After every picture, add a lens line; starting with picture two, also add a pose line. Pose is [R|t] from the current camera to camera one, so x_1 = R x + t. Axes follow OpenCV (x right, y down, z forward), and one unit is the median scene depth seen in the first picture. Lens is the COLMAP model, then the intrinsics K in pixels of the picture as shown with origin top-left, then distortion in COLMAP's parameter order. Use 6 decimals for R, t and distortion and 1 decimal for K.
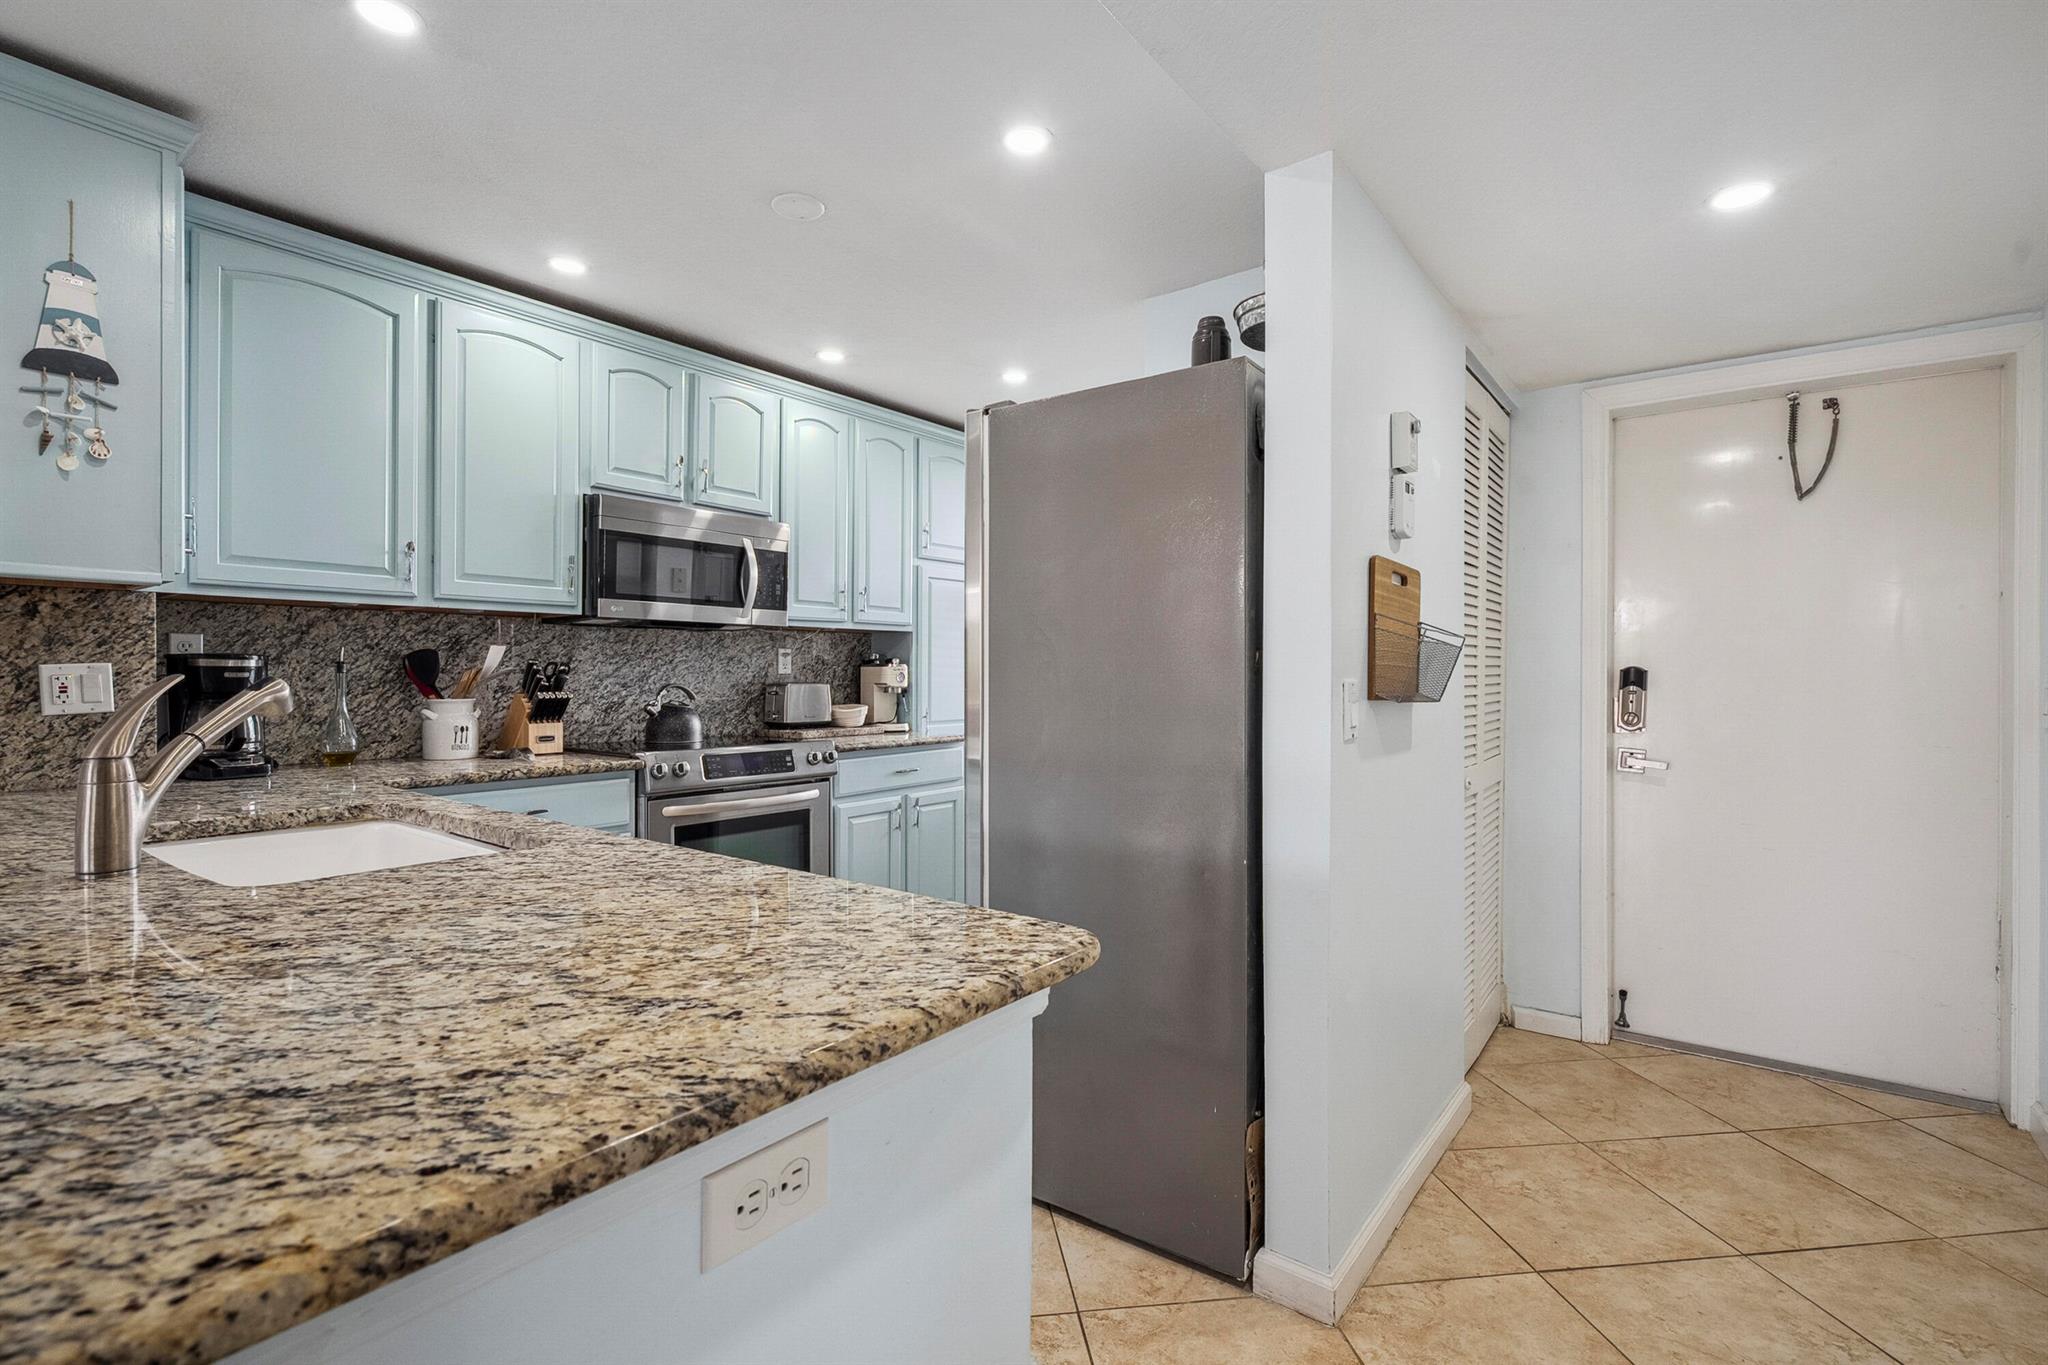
lens RADIAL K [[935.3, 0, 1024.5], [0, 935.3, 673.5], [0, 0, 1]] dist [-0.003494, 0.003867]
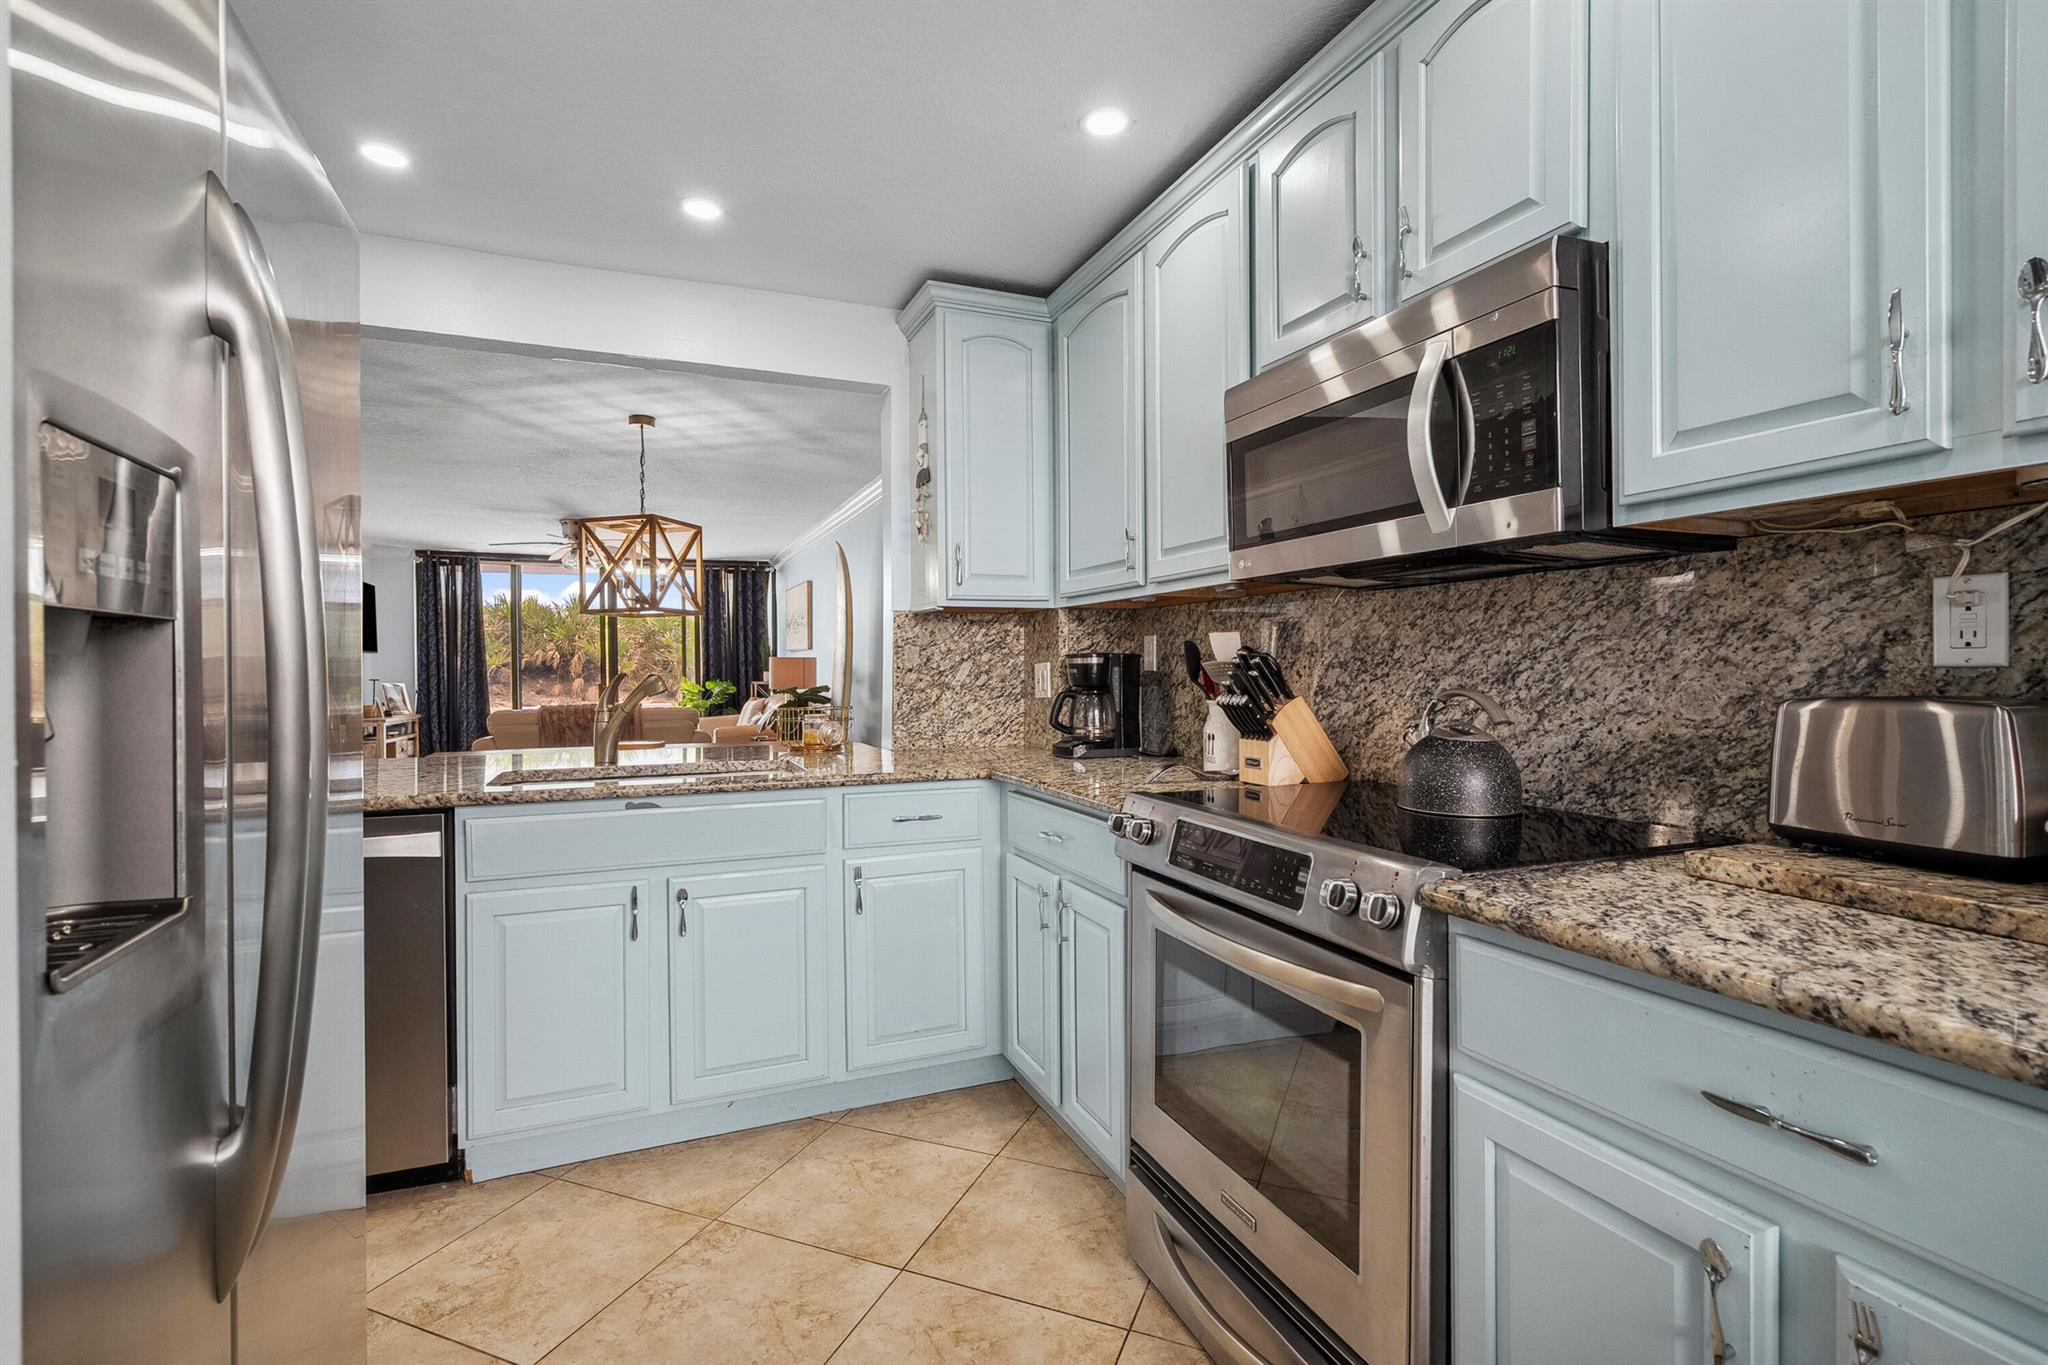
lens RADIAL K [[935.3, 0, 1024.5], [0, 935.3, 673.5], [0, 0, 1]] dist [-0.003494, 0.003867]
pose [[-0.495180, 0.004277, -0.868780, 0.157449], [0.004005, 0.999988, 0.002640, 0.000994], [0.868781, -0.002172, -0.495191, 1.068507]]
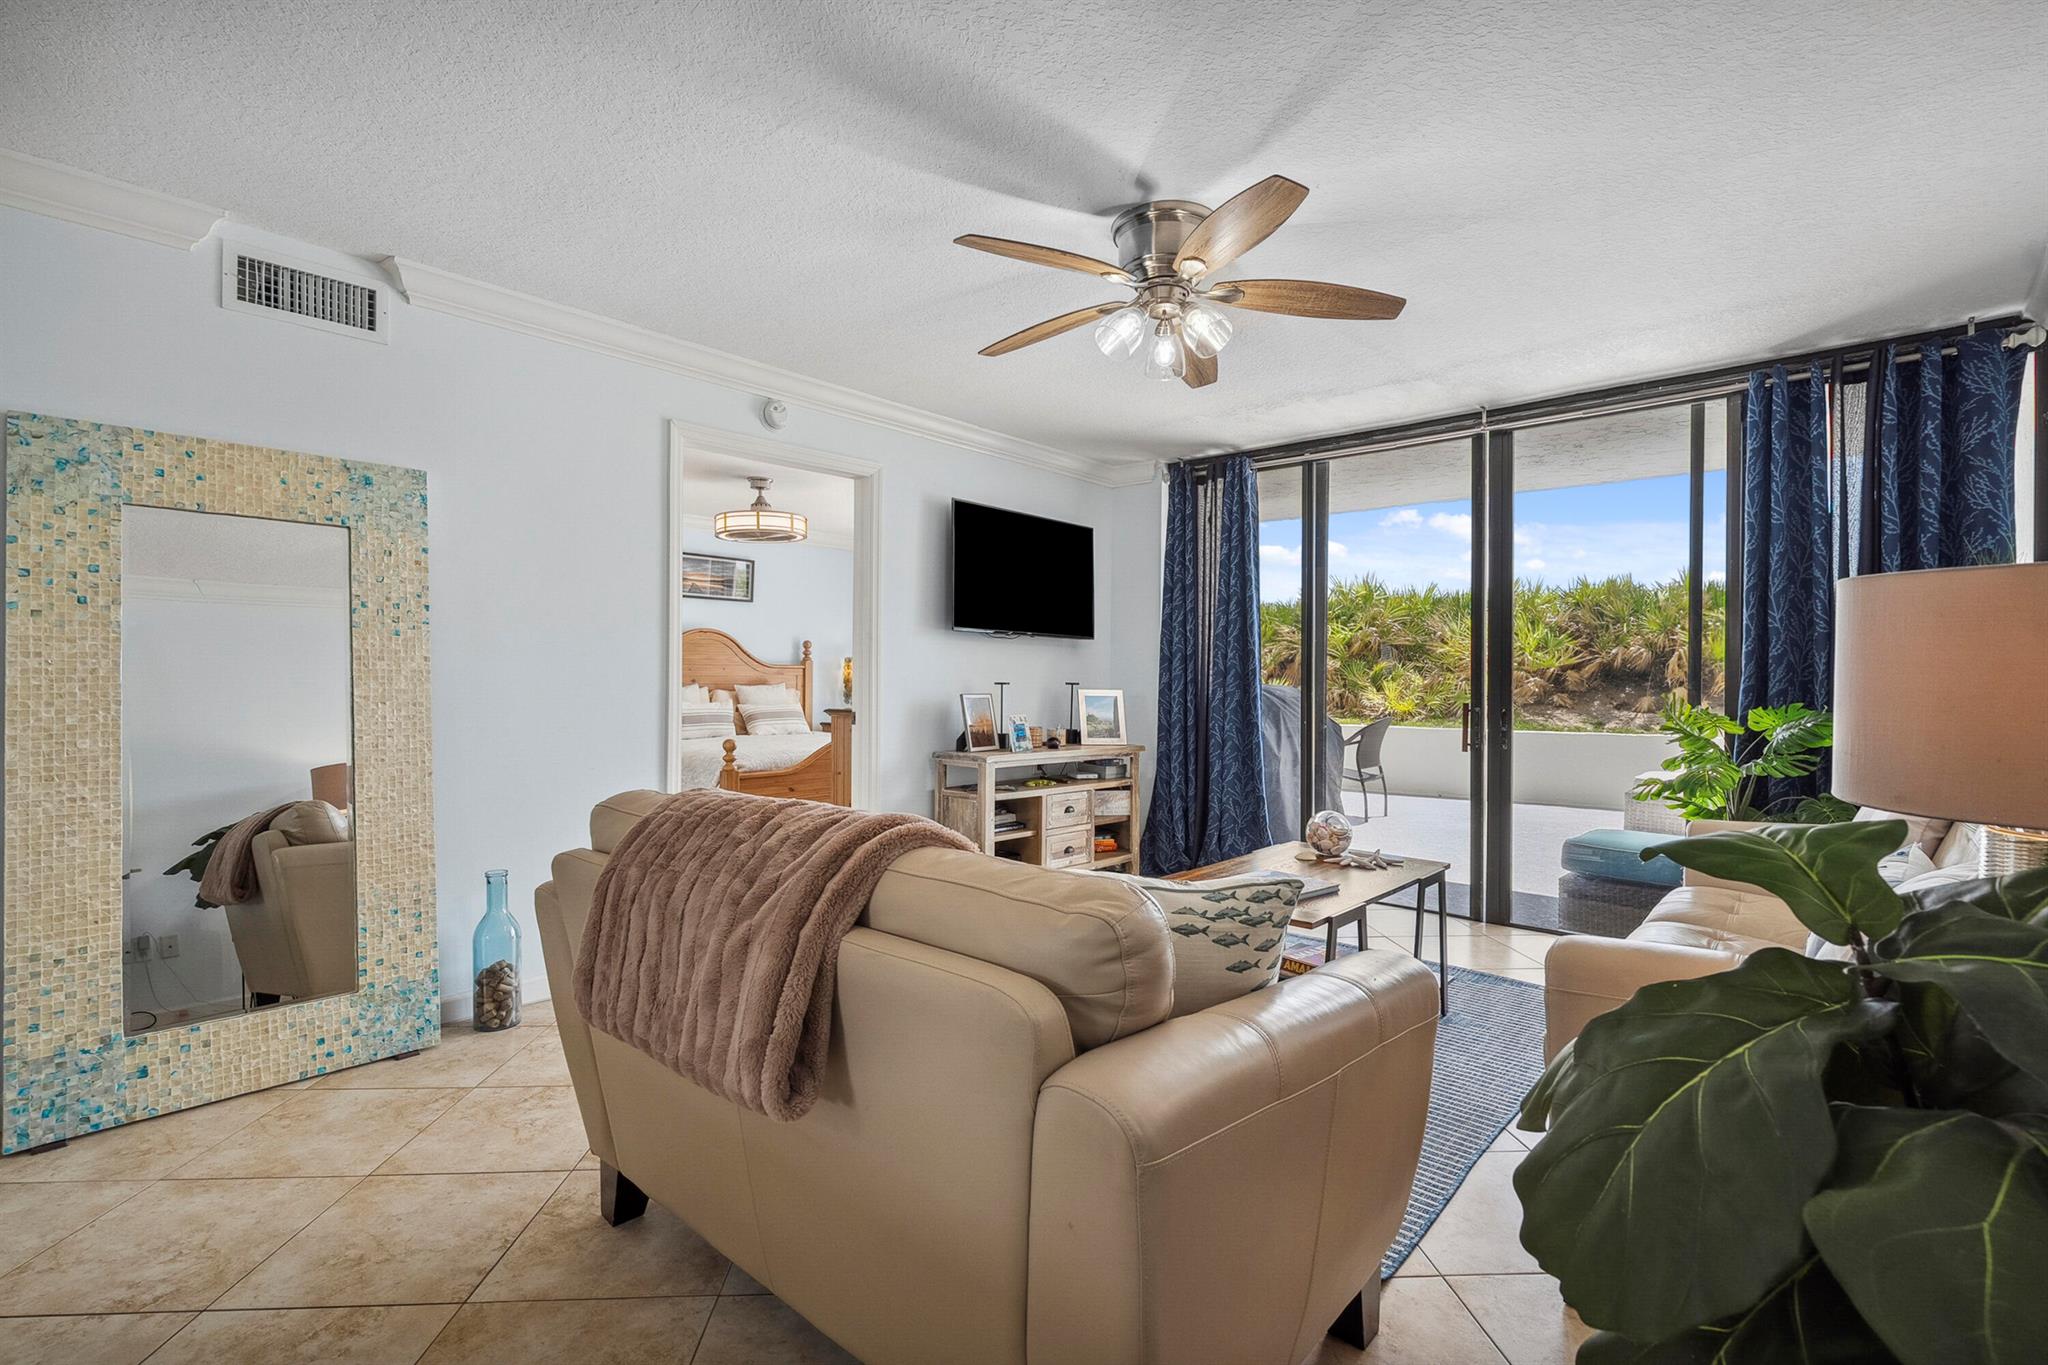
lens RADIAL K [[929.1, 0, 1024.1], [0, 929.1, 675.9], [0, 0, 1]] dist [-0.003063, -0.000744]
pose [[-0.996862, -0.011009, 0.078389, -1.236256], [-0.010705, 0.999933, 0.004302, -0.000574], [-0.078432, 0.003449, -0.996914, -0.236339]]
